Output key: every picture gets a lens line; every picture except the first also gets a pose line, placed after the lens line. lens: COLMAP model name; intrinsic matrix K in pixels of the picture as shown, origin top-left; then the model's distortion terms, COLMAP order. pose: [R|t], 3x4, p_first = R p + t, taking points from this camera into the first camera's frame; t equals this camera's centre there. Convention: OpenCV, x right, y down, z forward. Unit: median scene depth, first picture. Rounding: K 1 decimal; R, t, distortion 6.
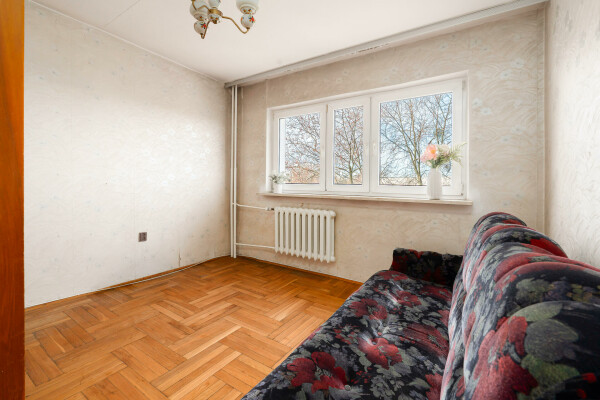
lens RADIAL K [[264.4, 0, 297.6], [0, 264.4, 186.8], [0, 0, 1]] dist [-0.002257, 0.000288]
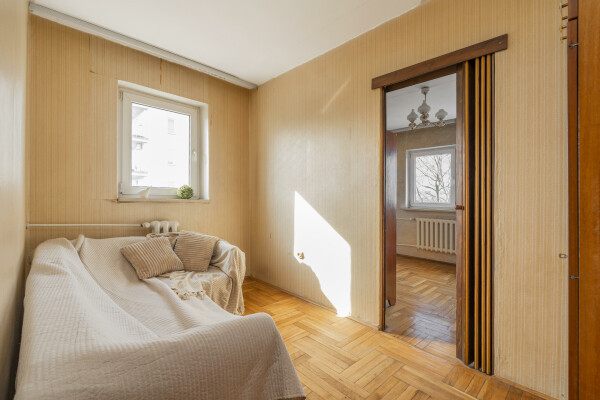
lens RADIAL K [[264.4, 0, 302.2], [0, 264.4, 199.7], [0, 0, 1]] dist [-0.002257, 0.000288]
pose [[0.974878, -0.001302, -0.222738, -0.382998], [-0.002647, 0.999845, -0.017426, 0.000856], [0.222726, 0.017578, 0.974723, -0.594542]]
